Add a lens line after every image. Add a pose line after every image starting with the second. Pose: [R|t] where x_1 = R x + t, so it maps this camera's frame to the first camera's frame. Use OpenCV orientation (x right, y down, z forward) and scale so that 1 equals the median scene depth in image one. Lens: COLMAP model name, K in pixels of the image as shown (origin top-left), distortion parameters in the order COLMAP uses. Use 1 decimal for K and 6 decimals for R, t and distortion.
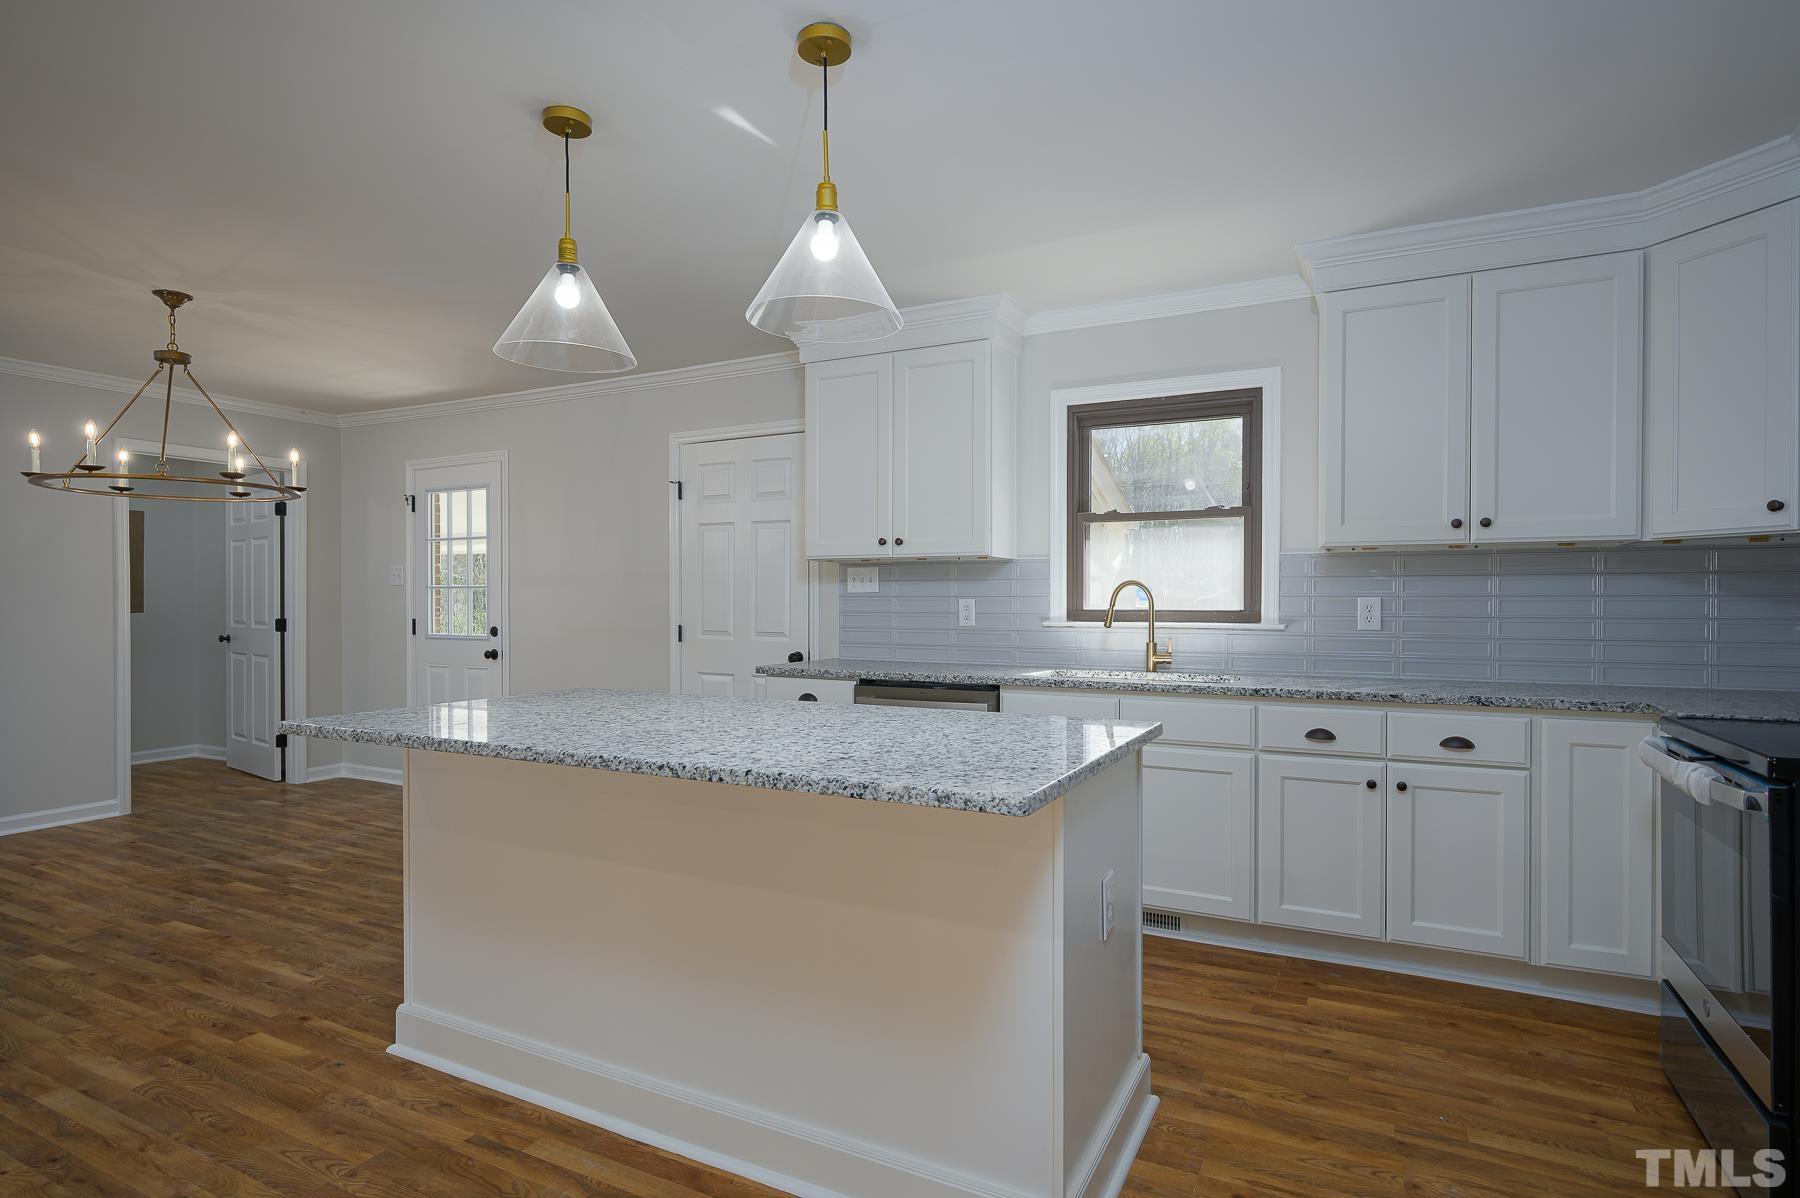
lens RADIAL K [[940.8, 0, 890.1], [0, 940.8, 598.1], [0, 0, 1]] dist [0.004945, -0.000320]
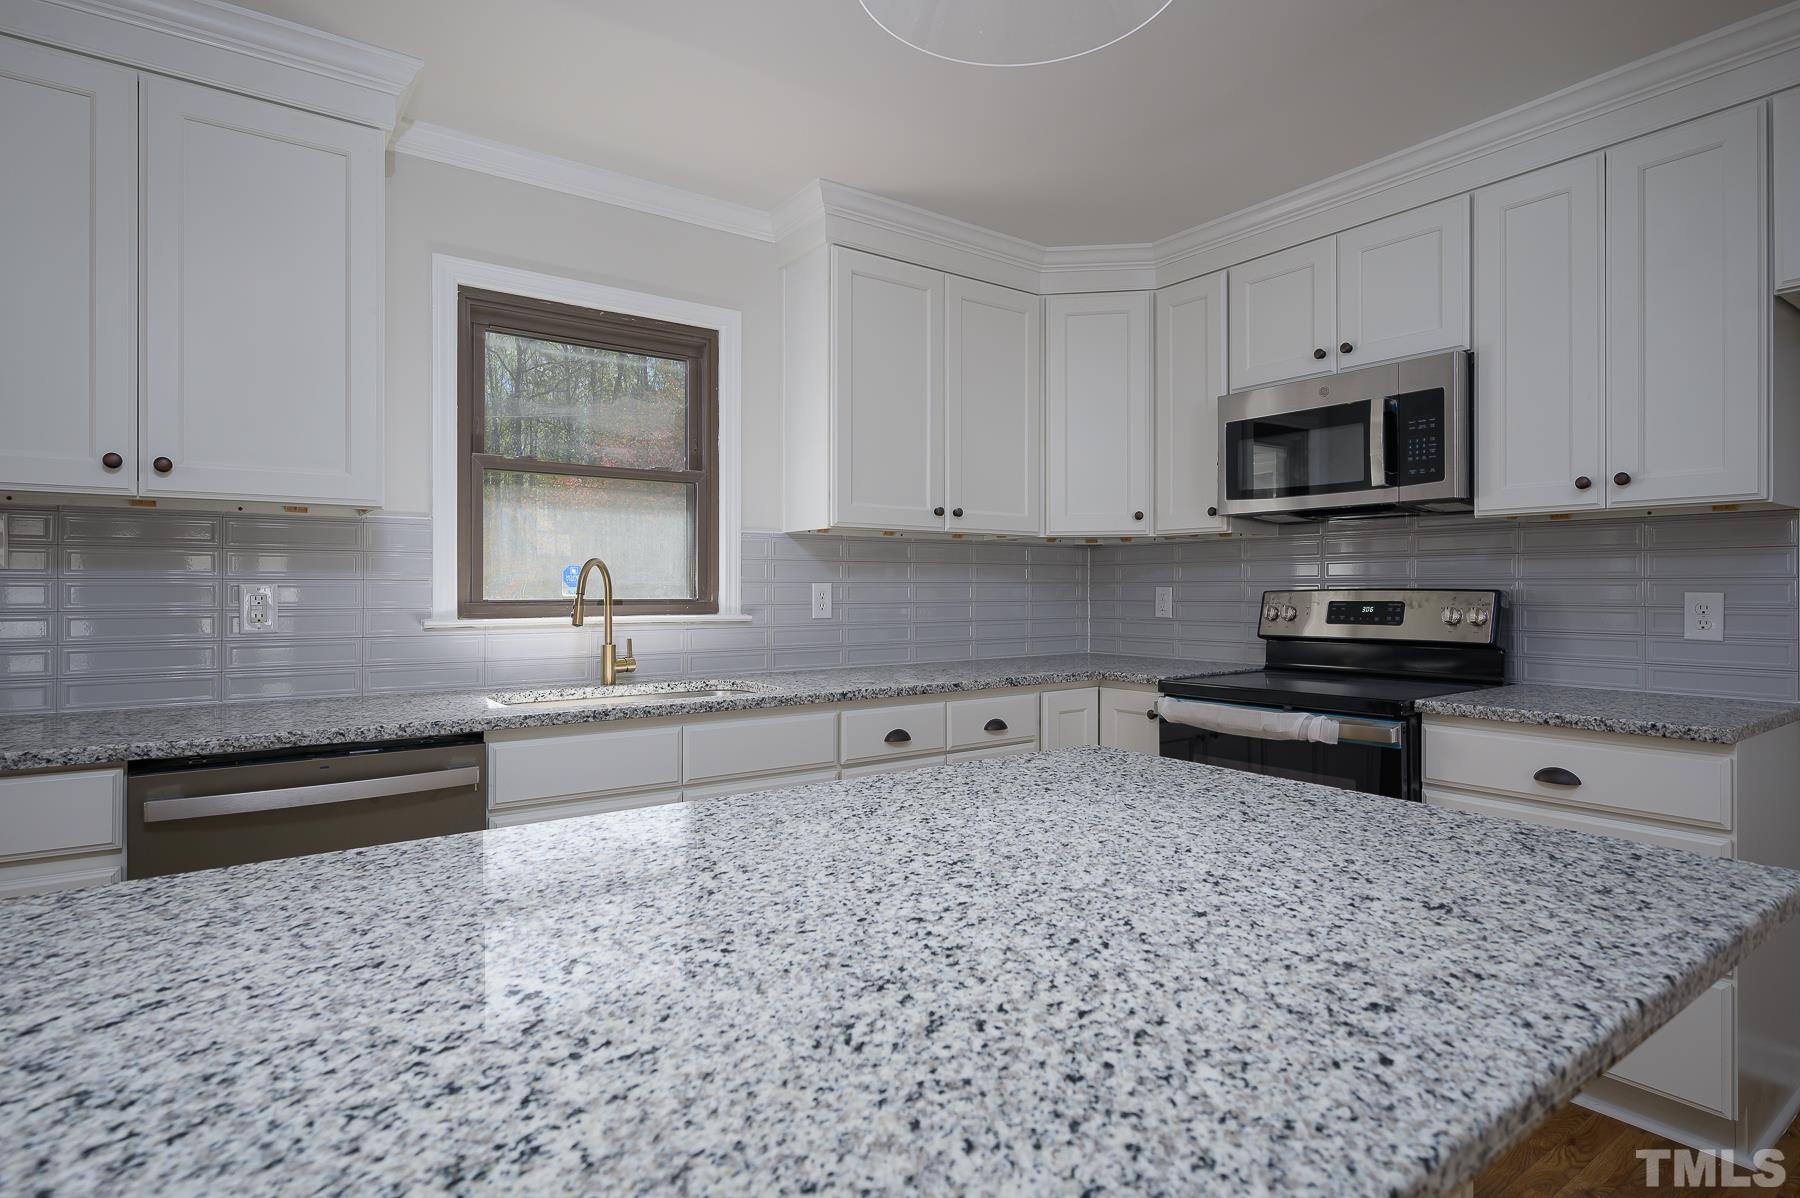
lens RADIAL K [[940.8, 0, 899.4], [0, 940.8, 580.0], [0, 0, 1]] dist [0.004945, -0.000320]
pose [[0.448024, 0.005630, 0.894004, -0.280497], [-0.002215, 0.999984, -0.005187, 0.000753], [-0.894019, 0.000344, 0.448030, 0.489613]]
